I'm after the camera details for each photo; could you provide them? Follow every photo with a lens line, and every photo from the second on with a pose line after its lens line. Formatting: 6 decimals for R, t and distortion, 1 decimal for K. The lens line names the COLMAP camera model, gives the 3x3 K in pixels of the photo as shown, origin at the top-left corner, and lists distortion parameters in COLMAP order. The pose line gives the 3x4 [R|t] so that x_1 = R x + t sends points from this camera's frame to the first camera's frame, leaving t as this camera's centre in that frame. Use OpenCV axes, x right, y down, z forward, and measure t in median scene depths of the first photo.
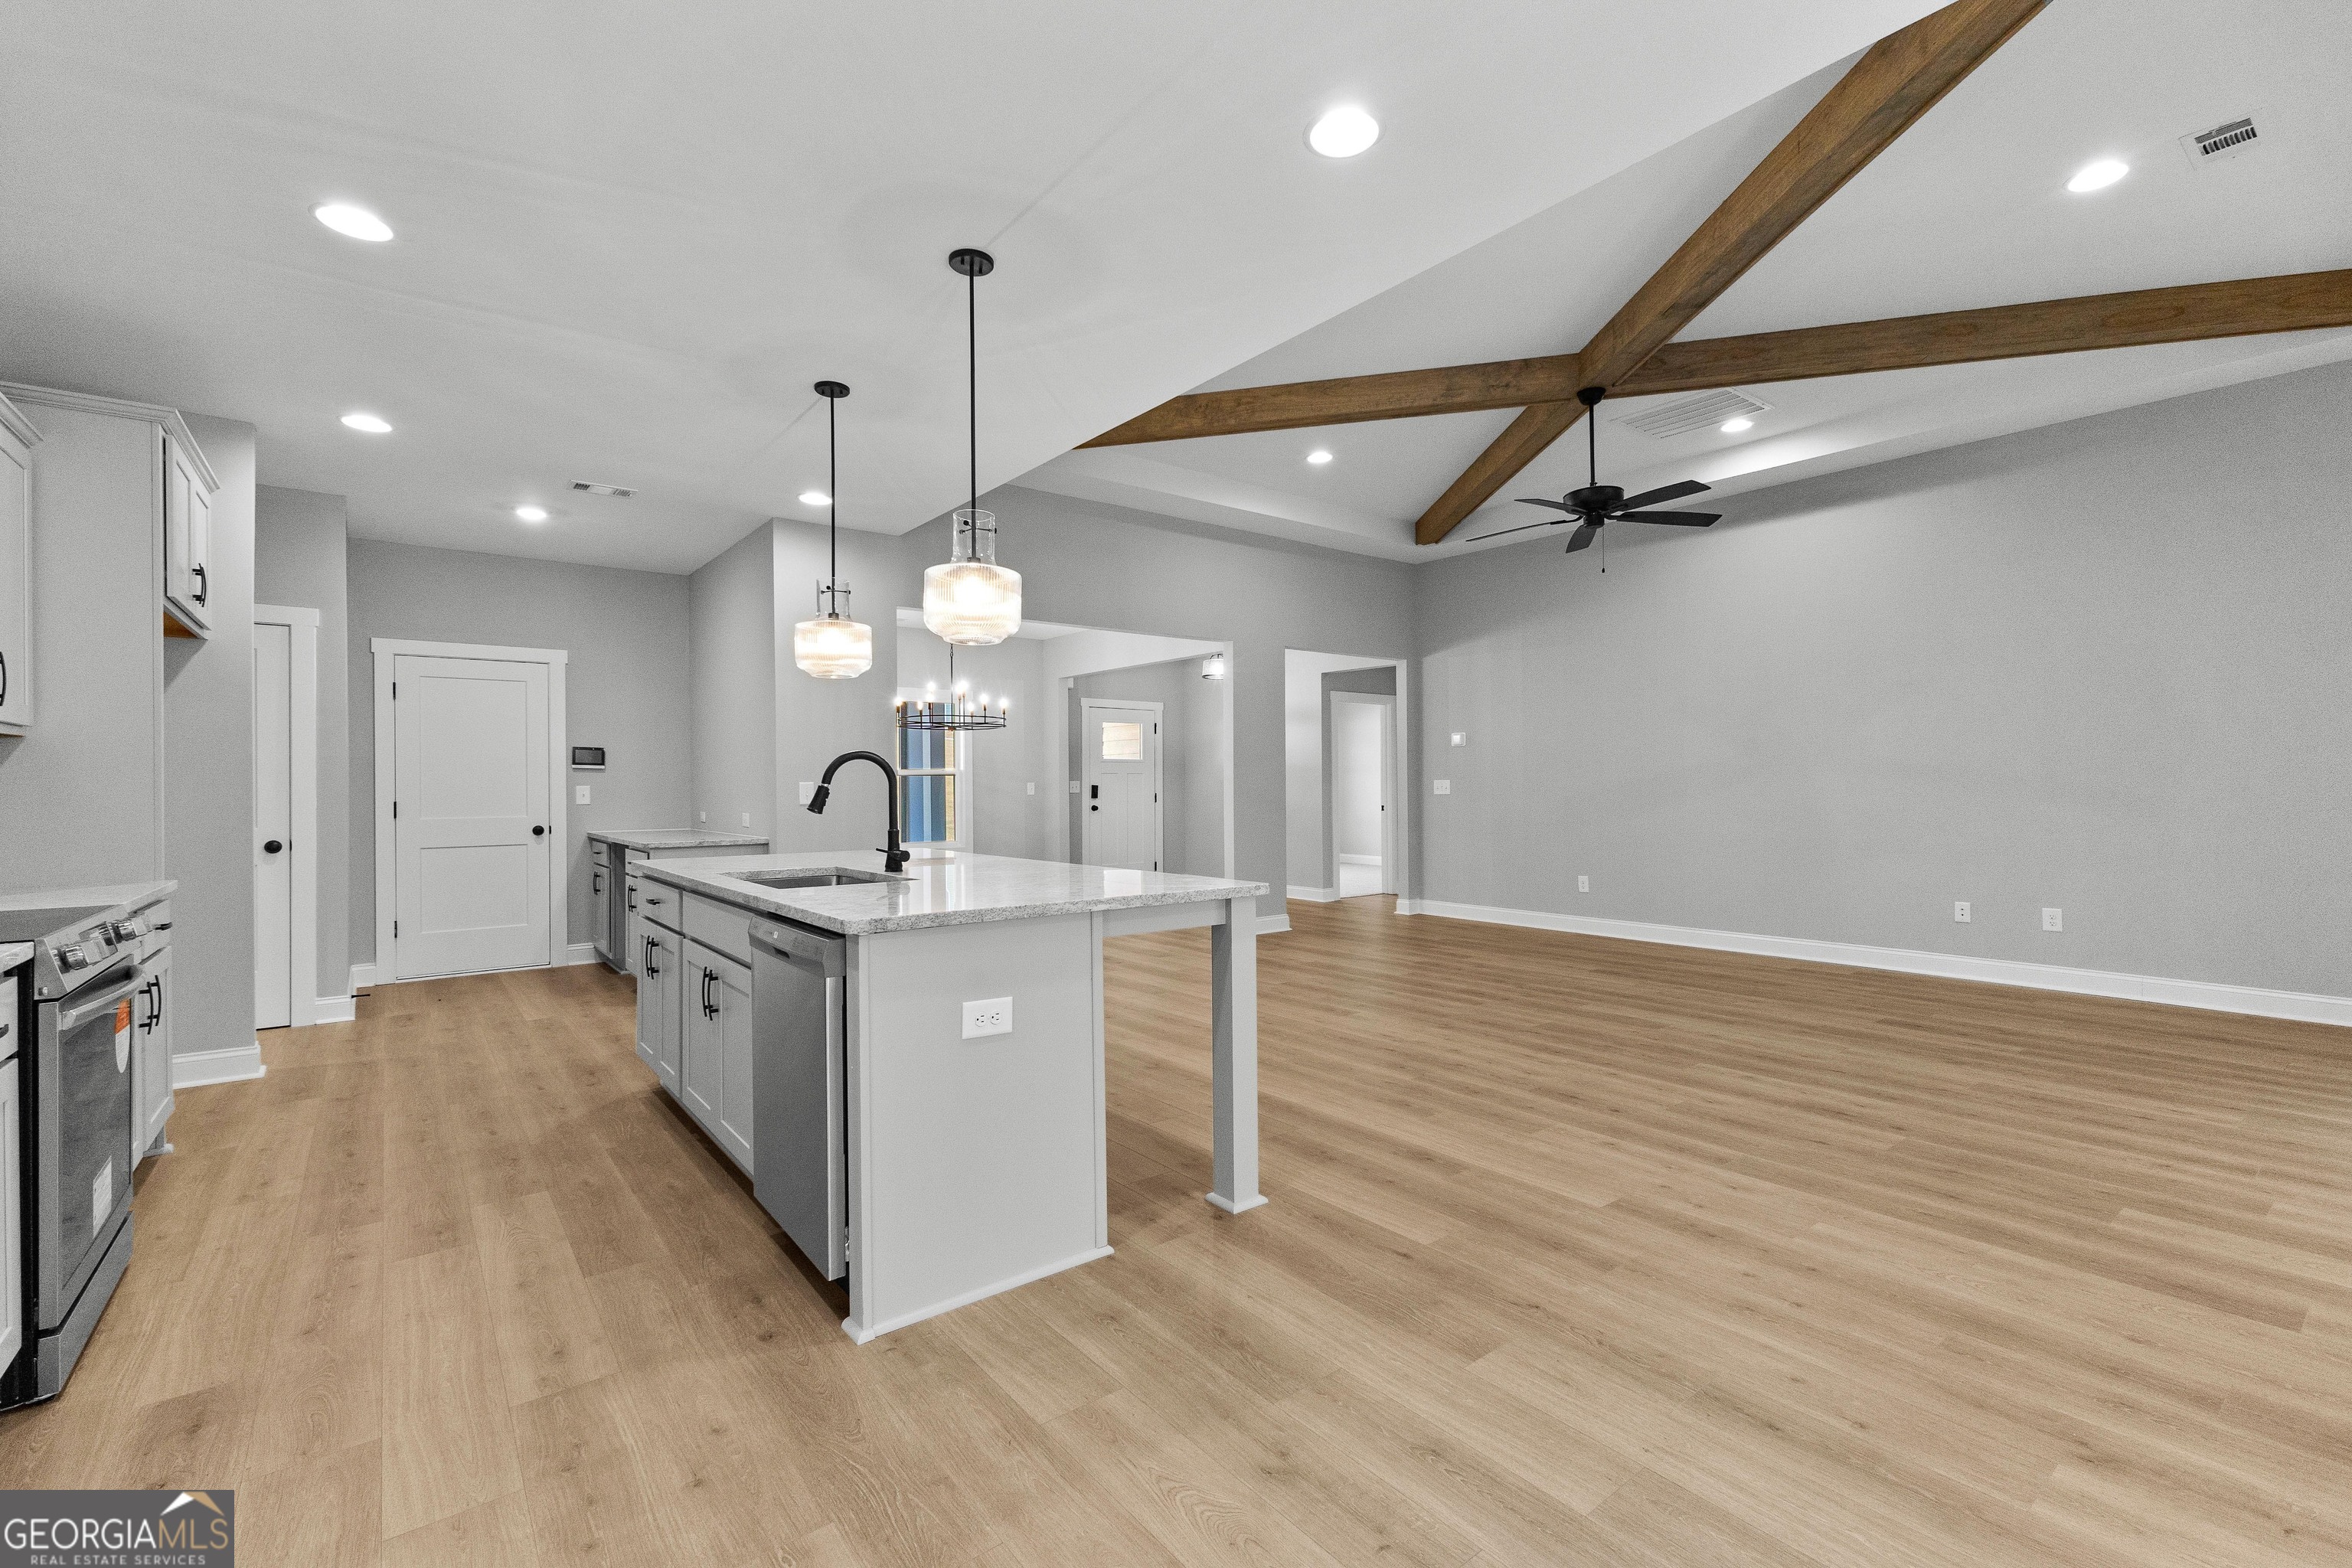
lens RADIAL K [[1015.3, 0, 1179.8], [0, 1015.3, 782.2], [0, 0, 1]] dist [0.011989, -0.000831]
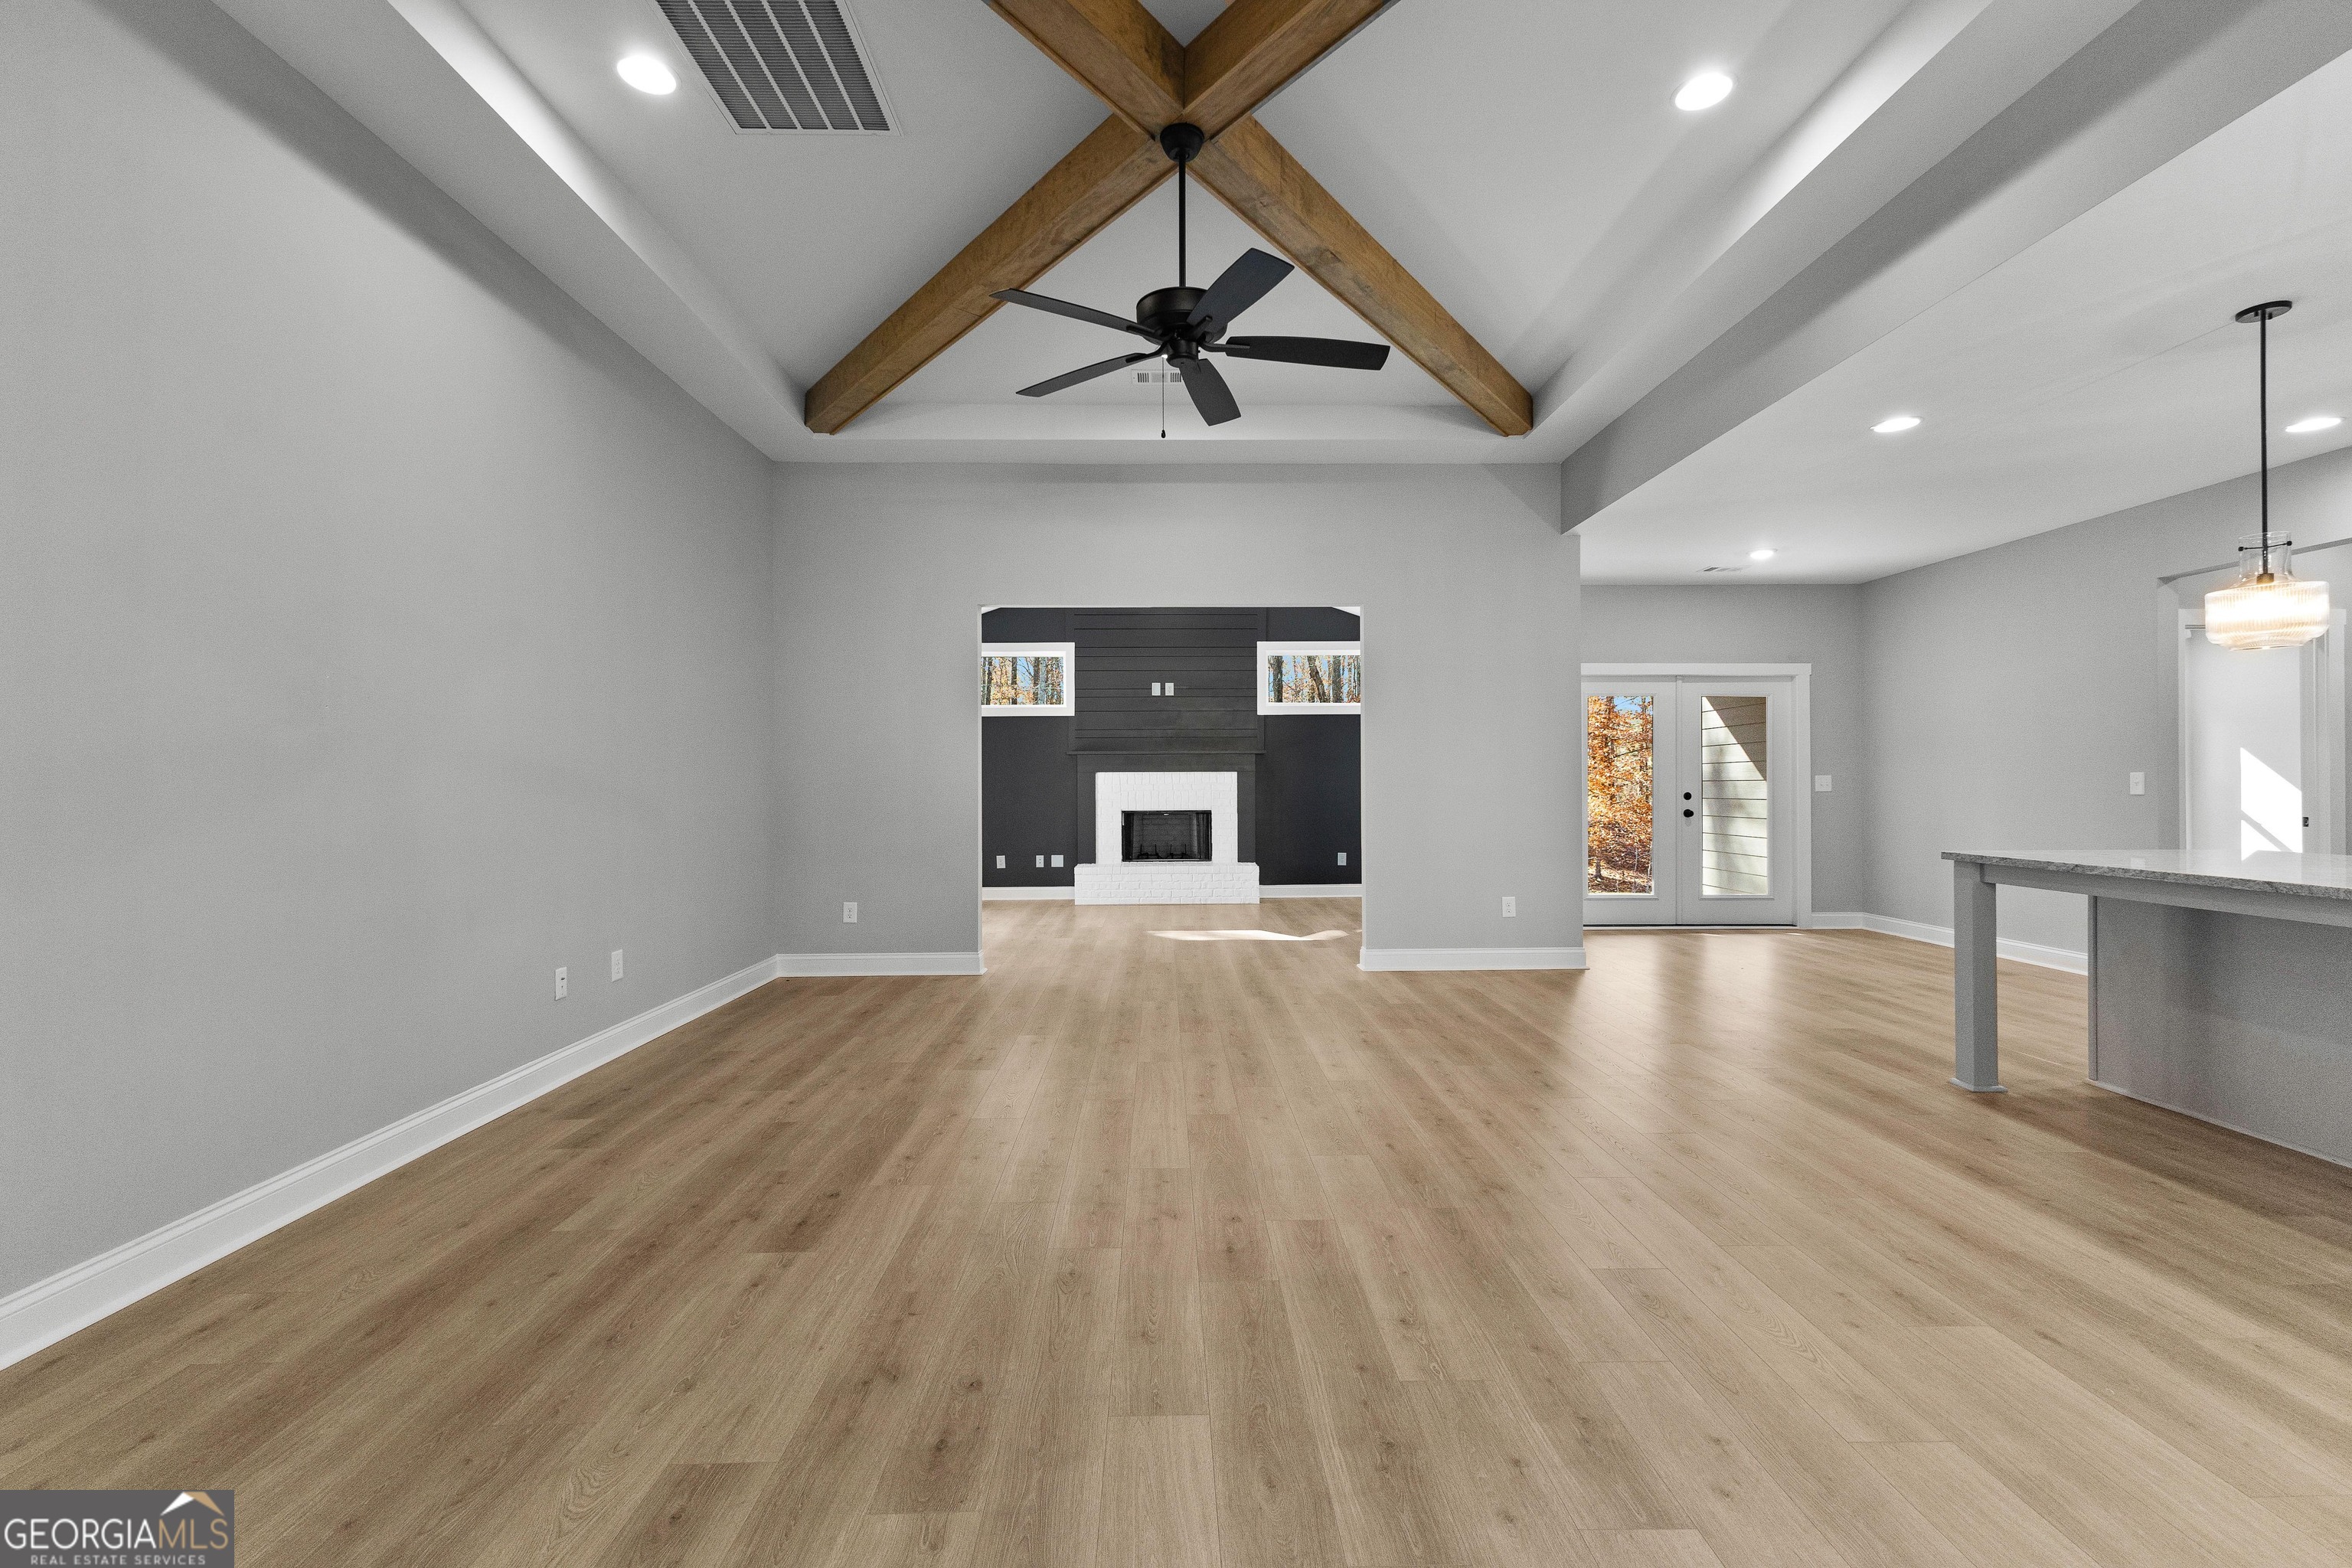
lens RADIAL K [[1015.3, 0, 1179.8], [0, 1015.3, 782.2], [0, 0, 1]] dist [0.011989, -0.000831]
pose [[-0.796441, 0.009501, 0.604642, 0.061147], [0.008444, 0.999954, -0.004591, 0.005777], [-0.604657, 0.001450, -0.796484, 2.202862]]
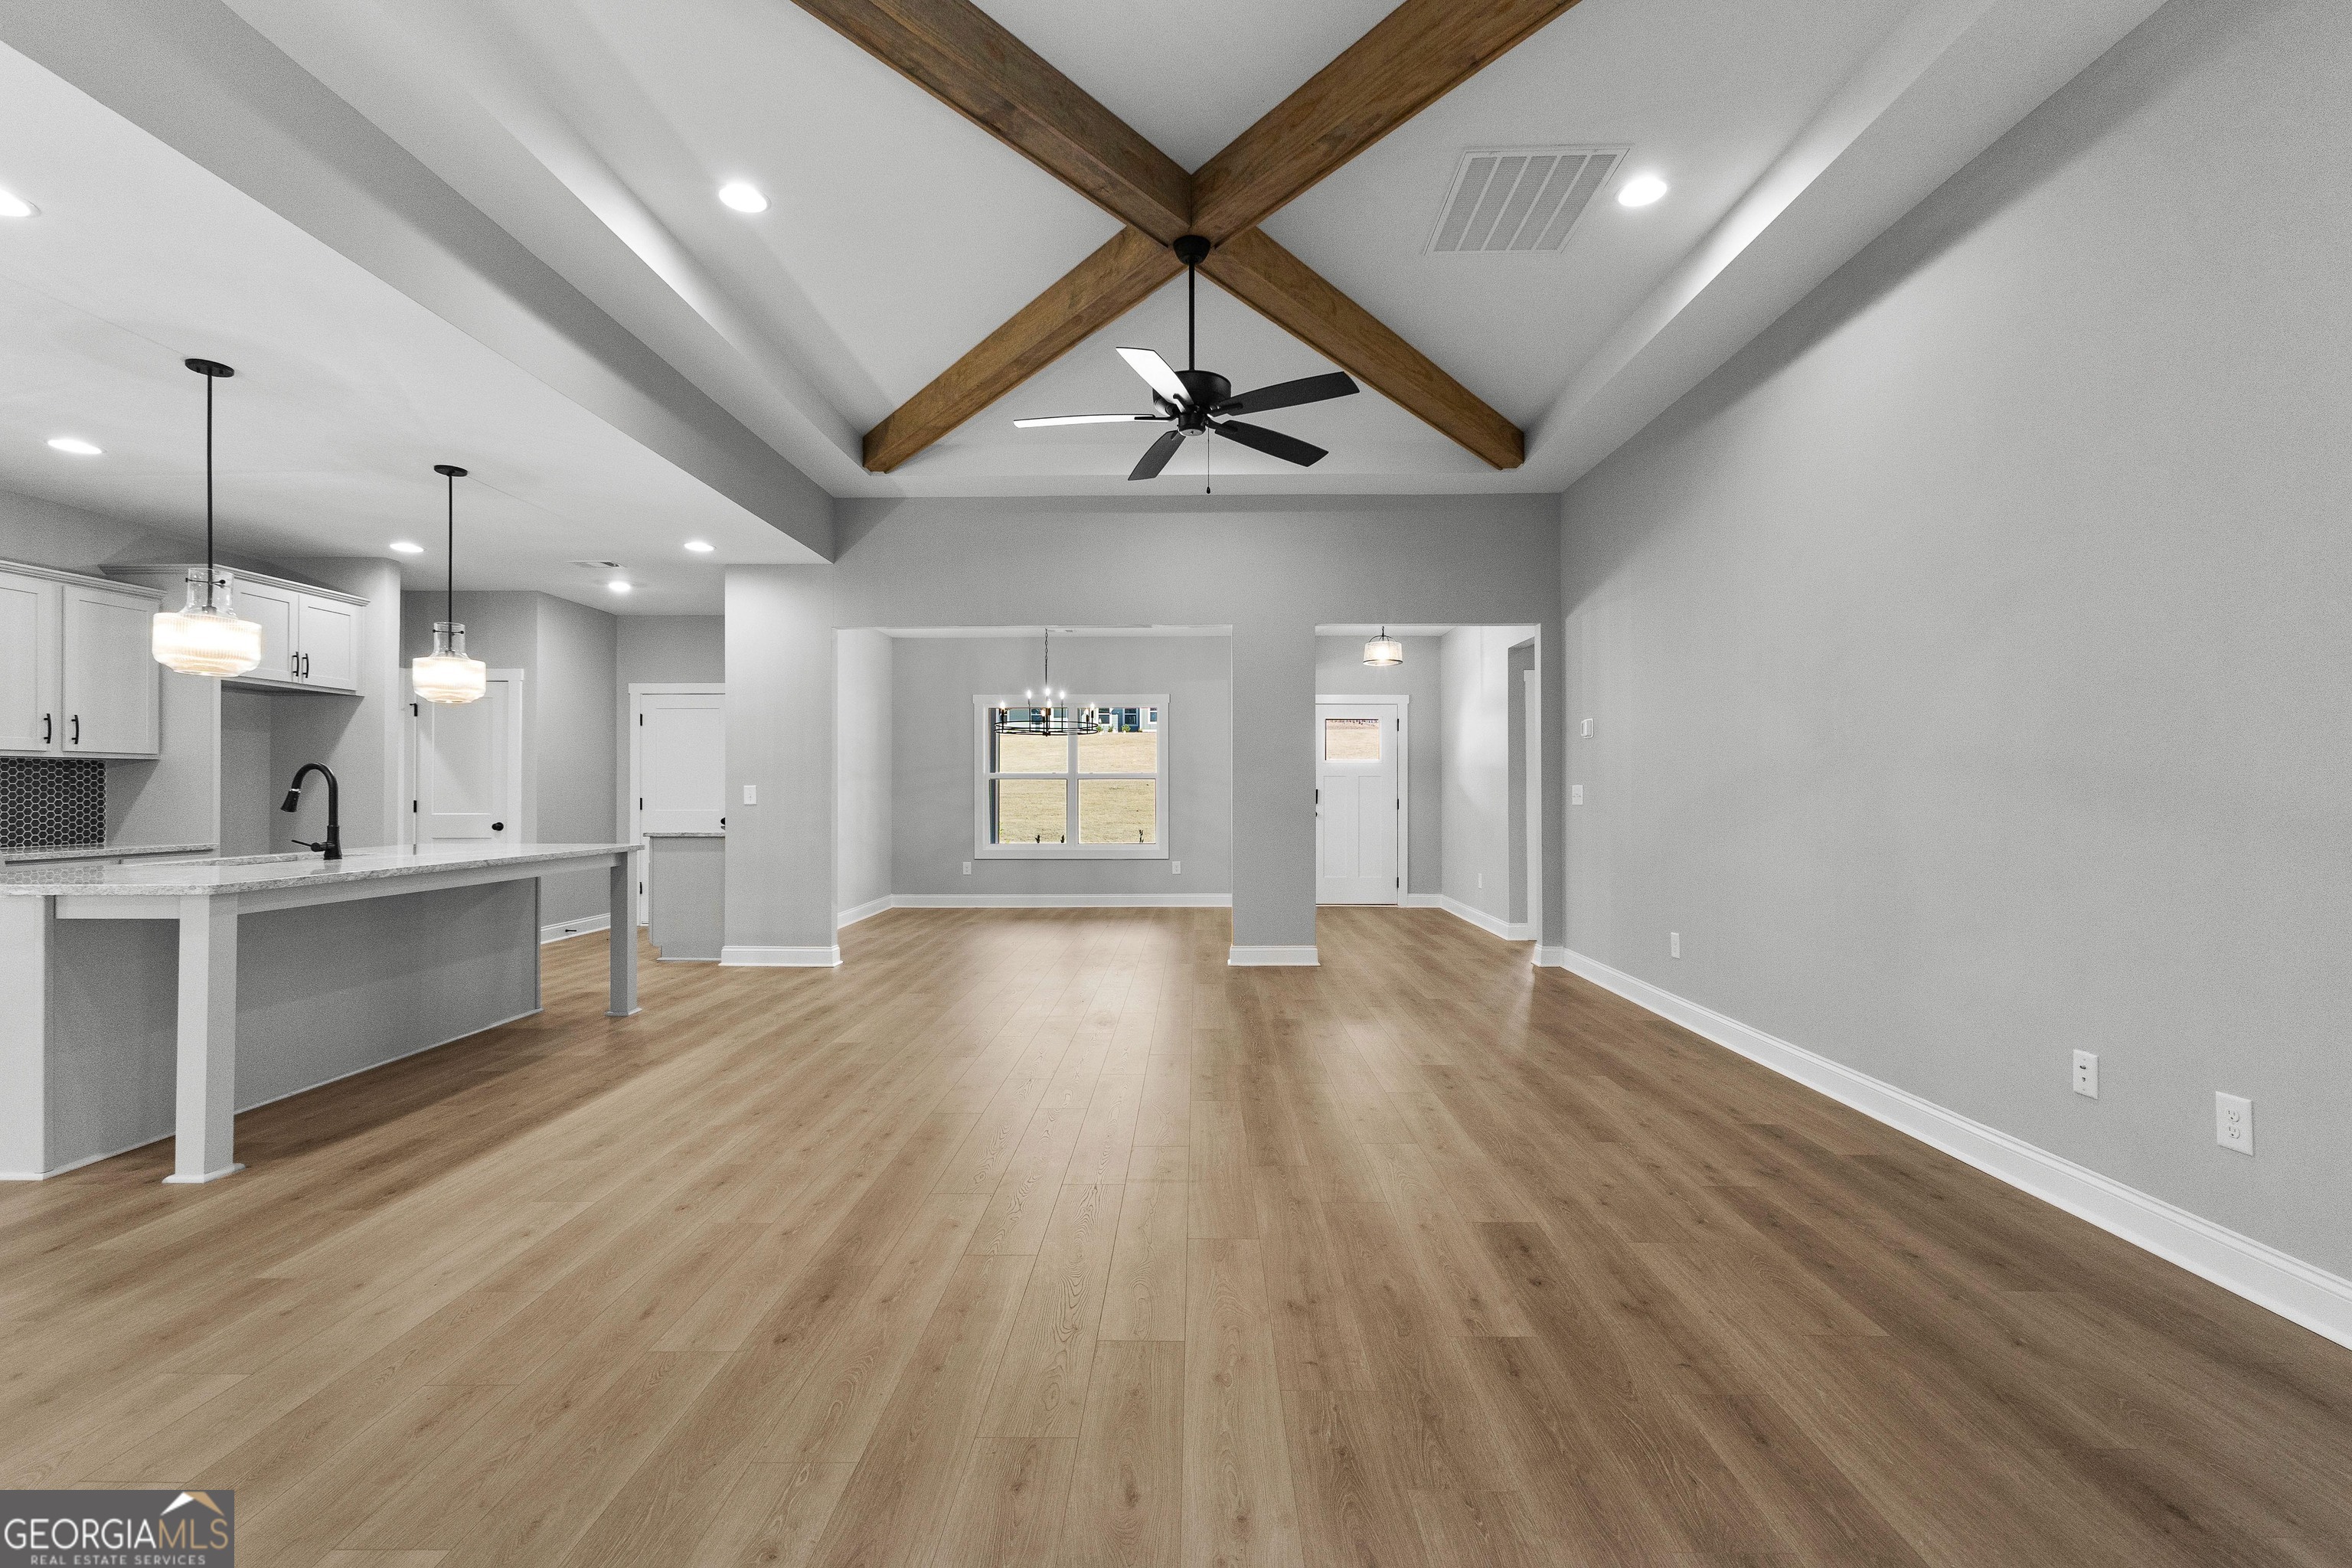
lens RADIAL K [[1032.5, 0, 1181.0], [0, 1032.5, 773.8], [0, 0, 1]] dist [0.017678, -0.000650]
pose [[0.777524, -0.004886, -0.628834, 1.270256], [-0.002745, 0.999934, -0.011163, -0.002092], [0.628847, 0.010405, 0.777459, 0.638918]]
